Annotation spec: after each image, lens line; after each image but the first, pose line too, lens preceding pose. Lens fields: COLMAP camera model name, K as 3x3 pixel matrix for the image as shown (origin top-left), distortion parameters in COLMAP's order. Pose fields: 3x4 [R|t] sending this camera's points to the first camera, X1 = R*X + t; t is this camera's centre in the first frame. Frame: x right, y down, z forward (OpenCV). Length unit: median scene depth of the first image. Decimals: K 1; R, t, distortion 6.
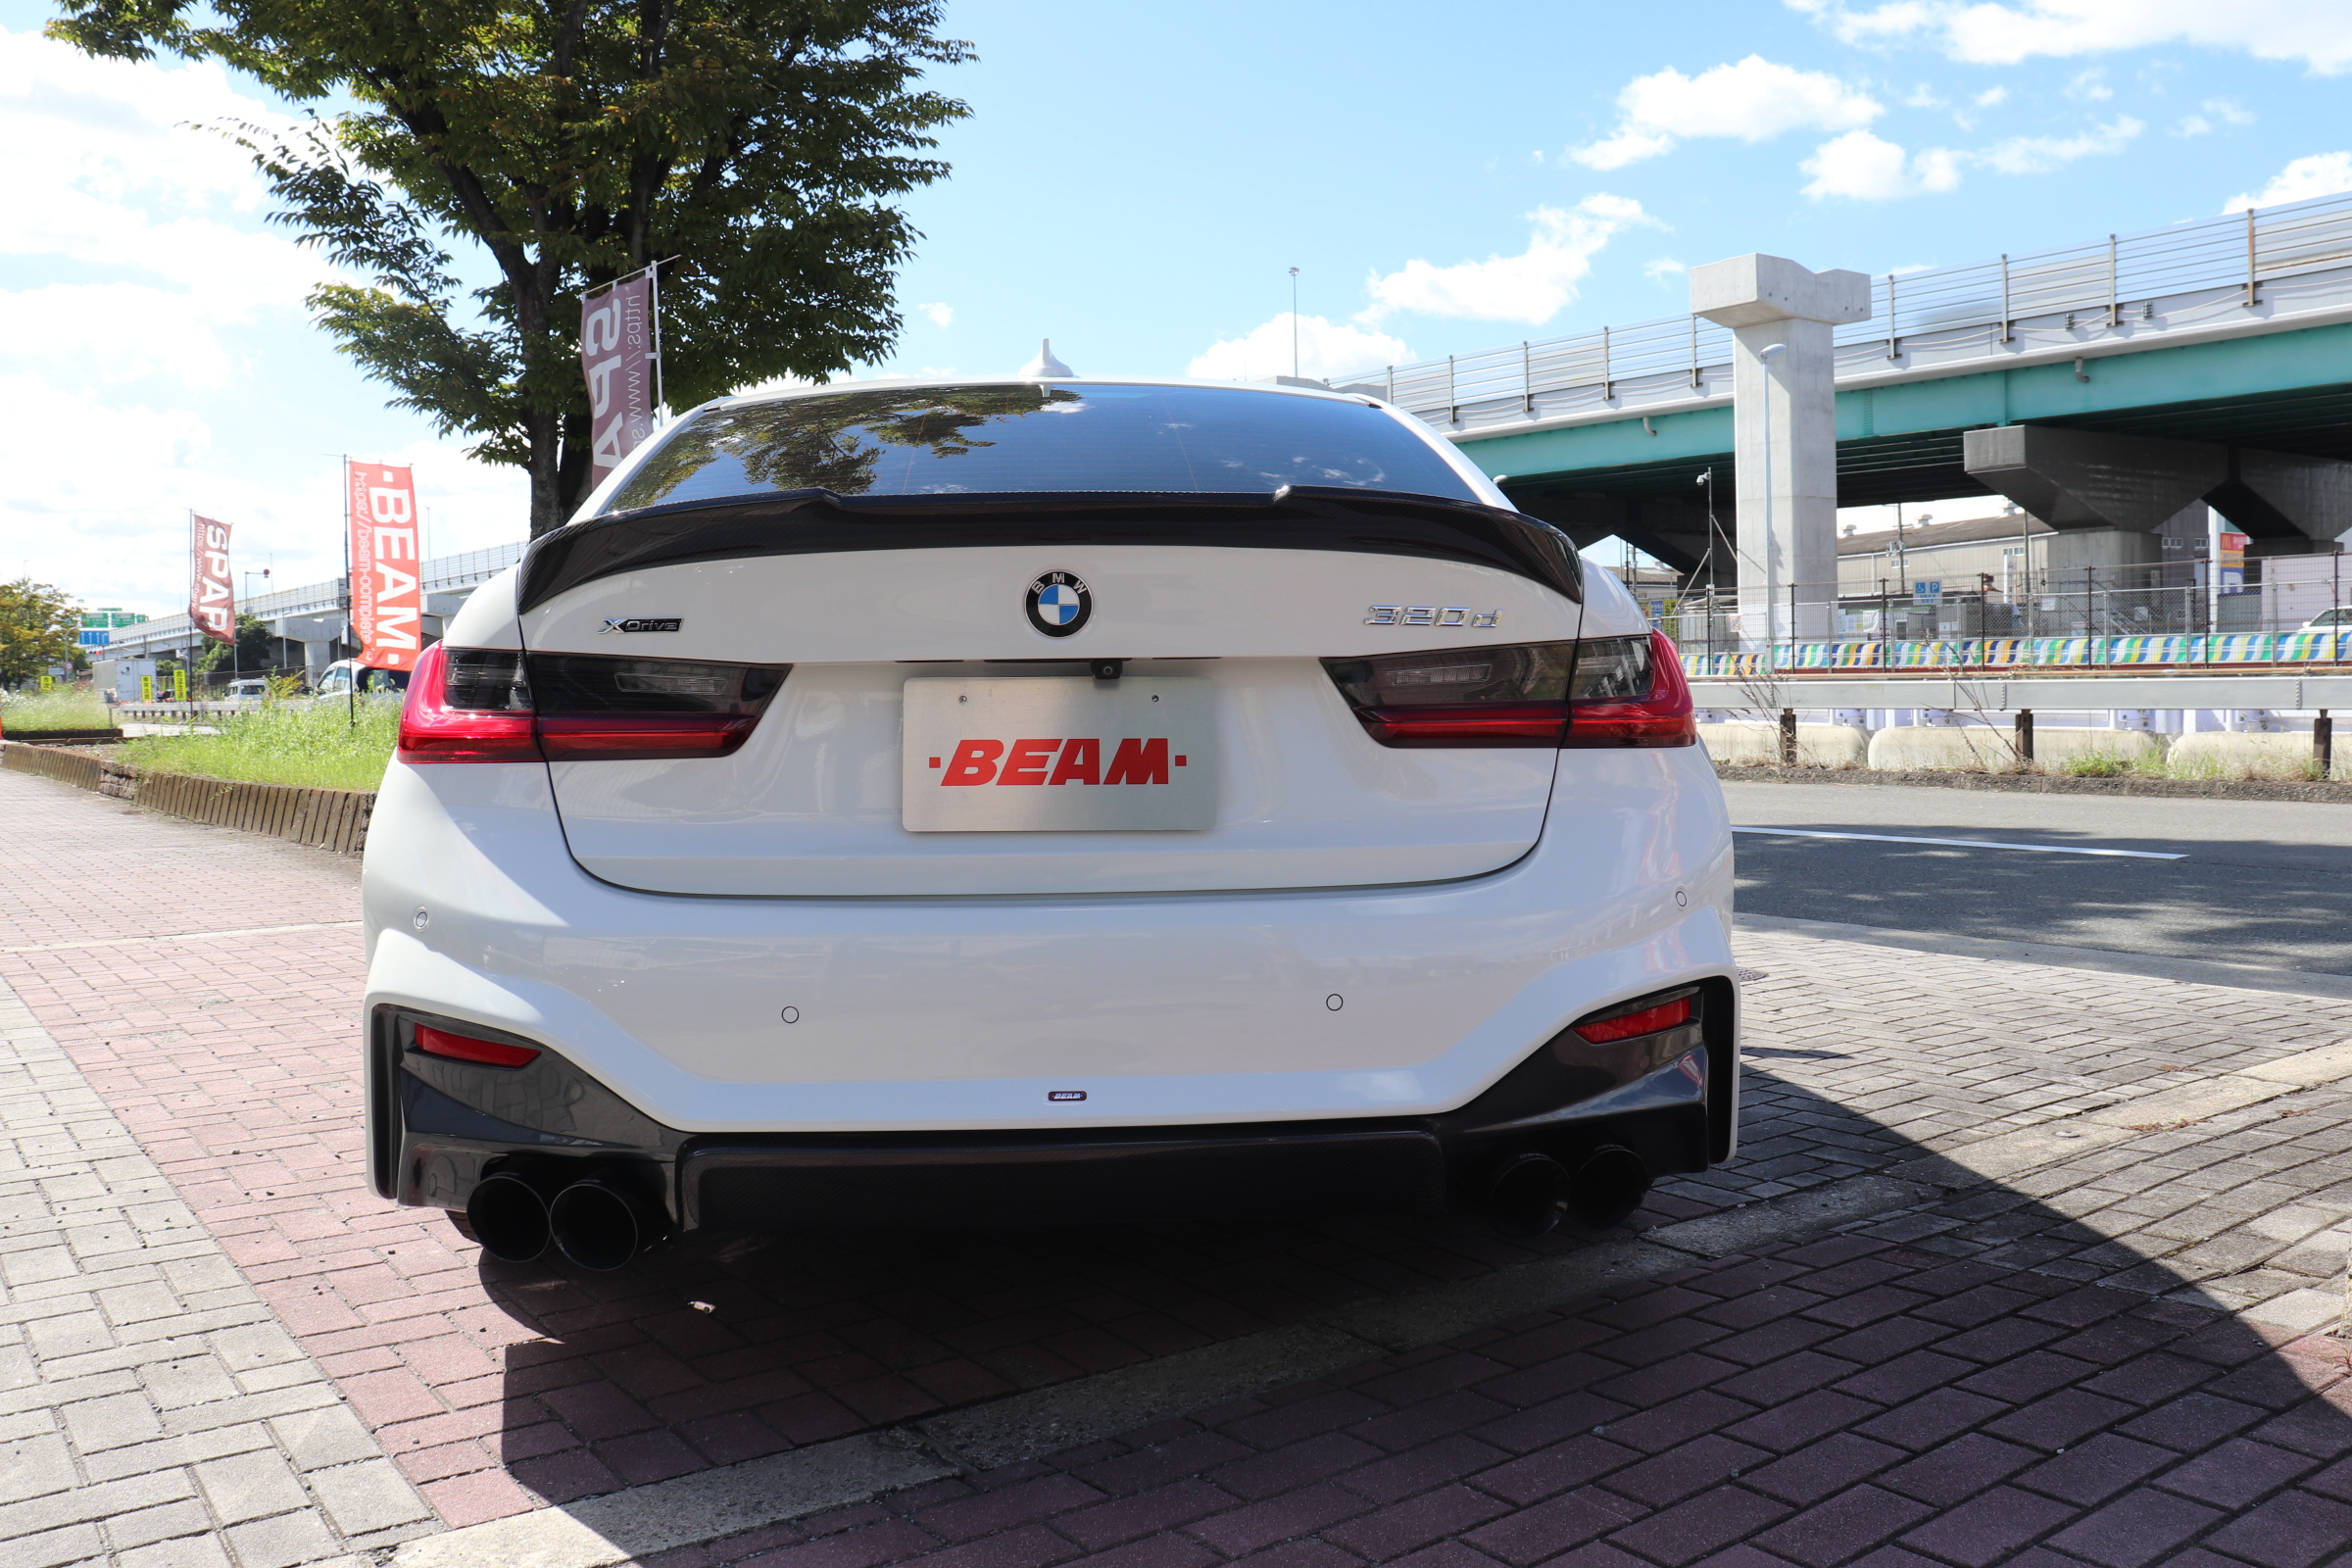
lens RADIAL K [[1968.1, 0, 1175.9], [0, 1968.1, 761.8], [0, 0, 1]] dist [-0.164399, 0.160712]
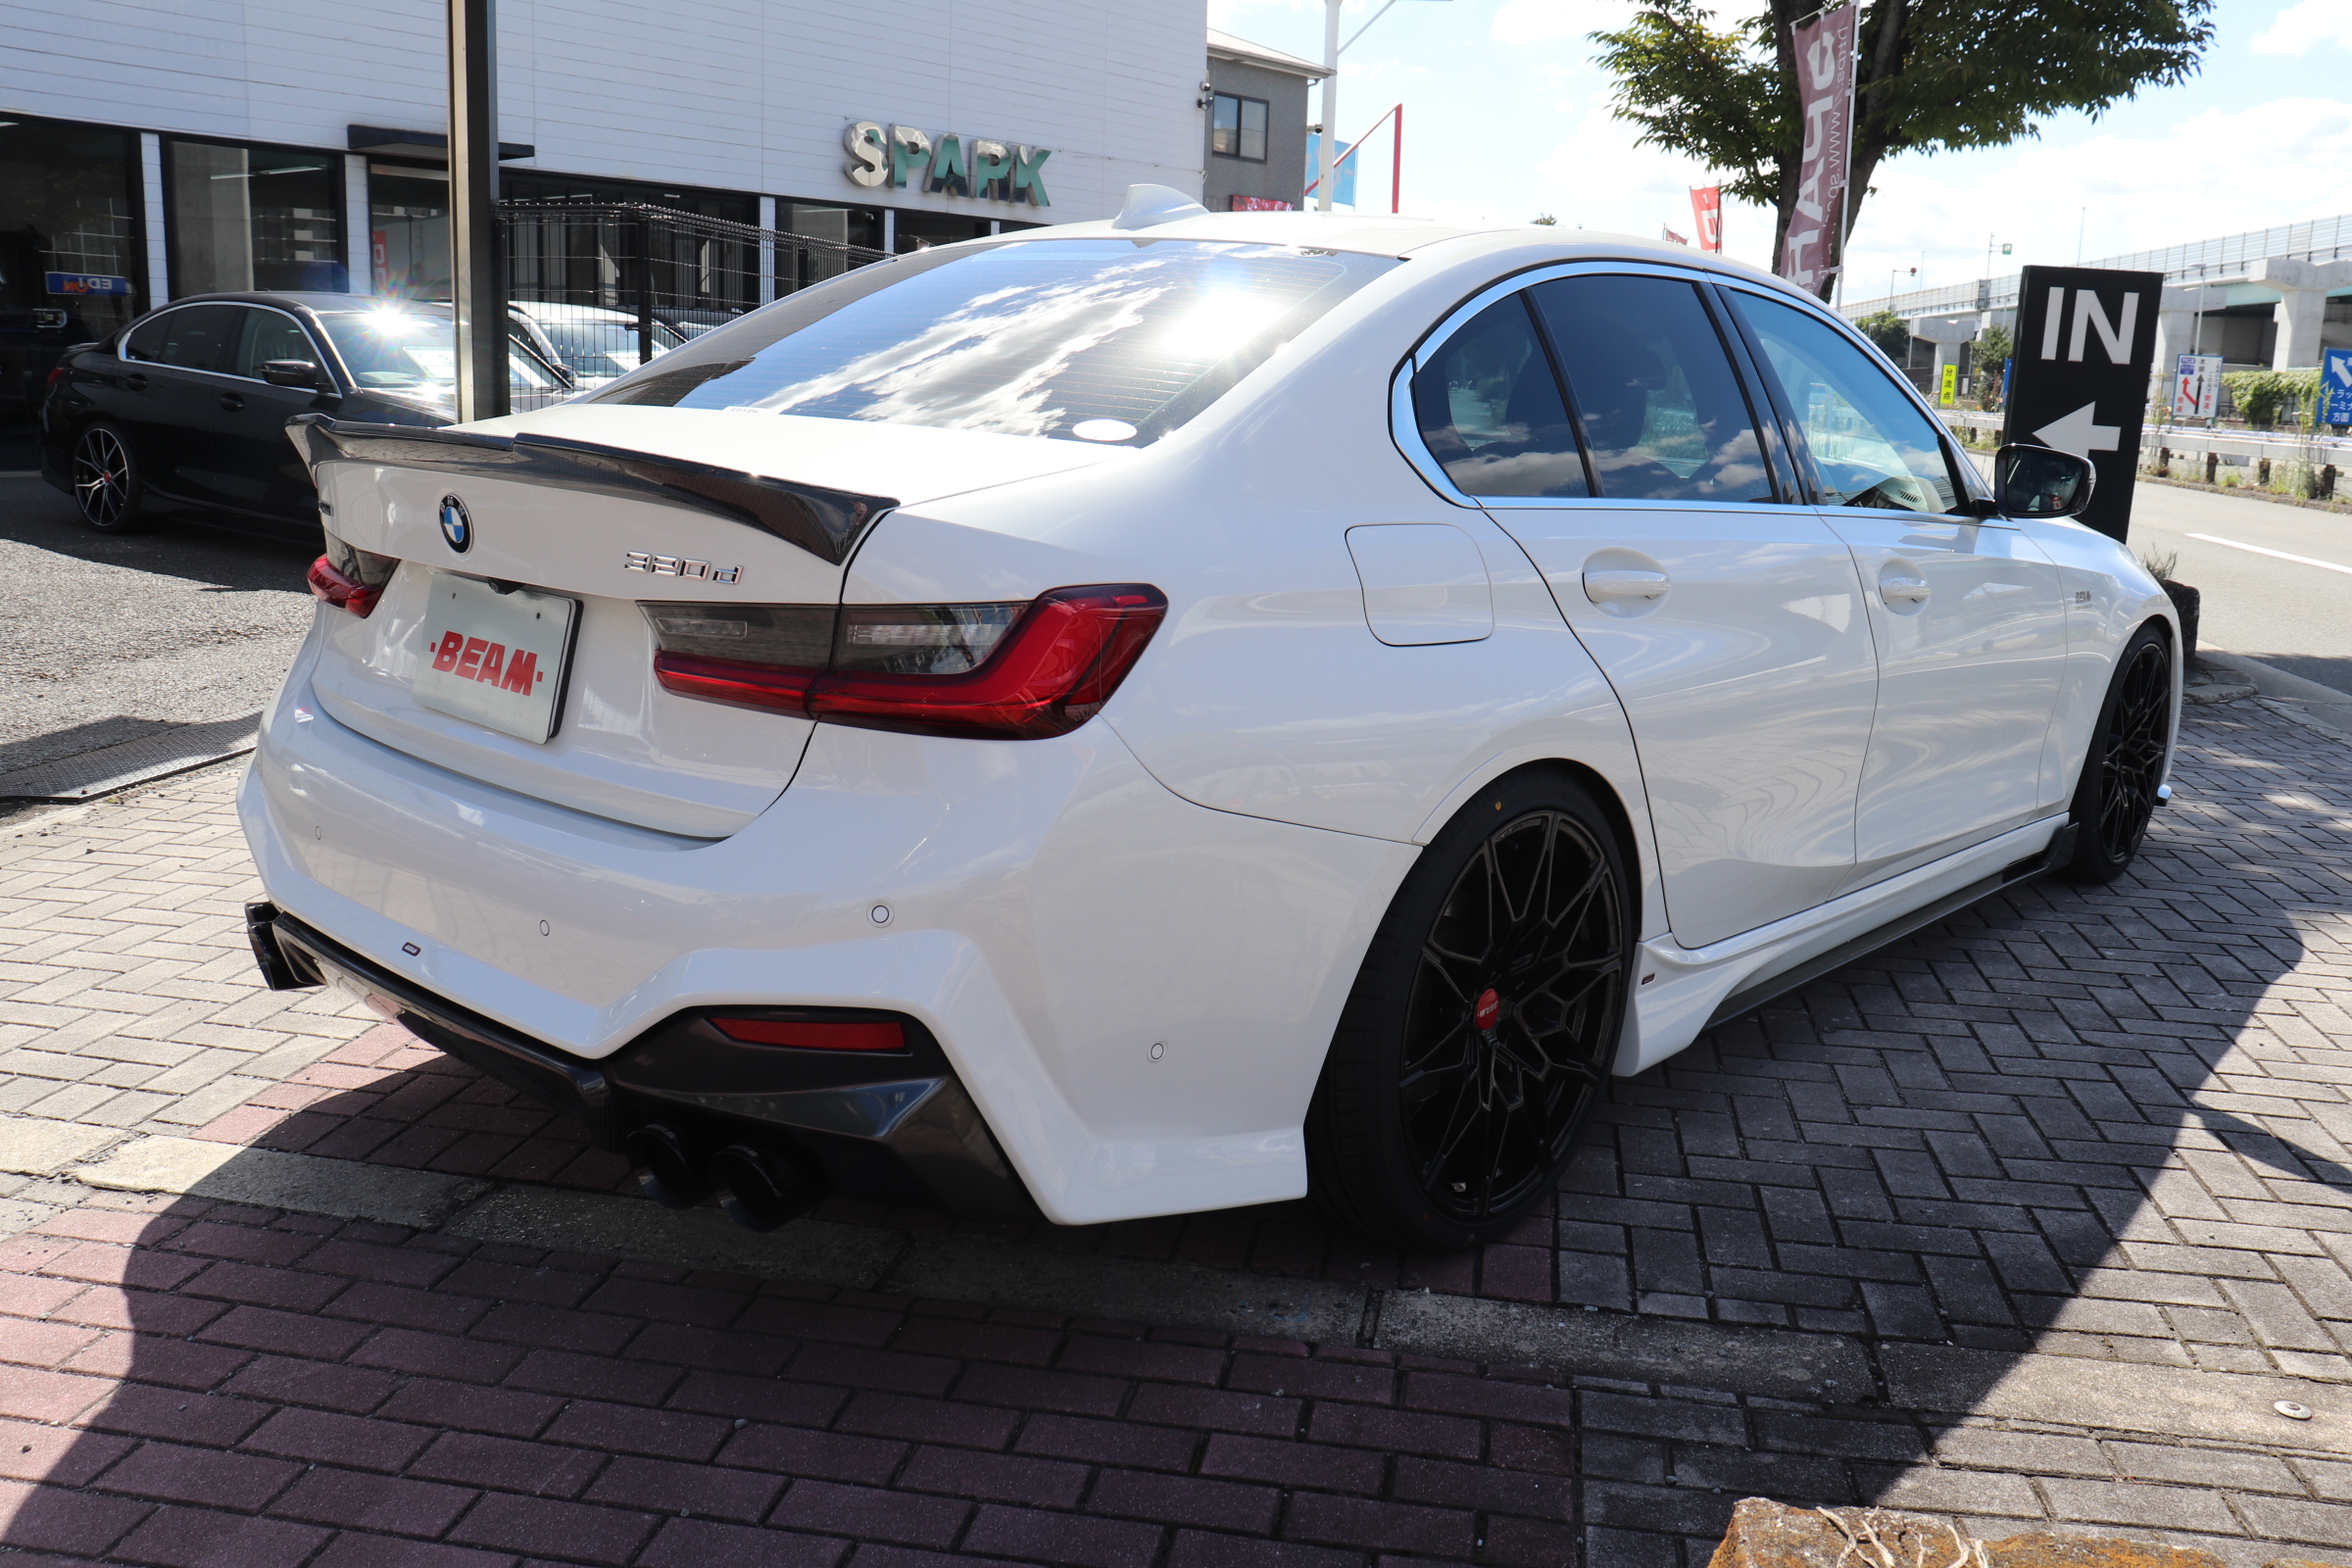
lens RADIAL K [[1968.1, 0, 1175.9], [0, 1968.1, 761.8], [0, 0, 1]] dist [-0.164399, 0.160712]
pose [[0.701452, 0.181738, -0.689156, 0.967016], [-0.076156, 0.980519, 0.181059, -0.170017], [0.708636, -0.074521, 0.701628, 0.489986]]
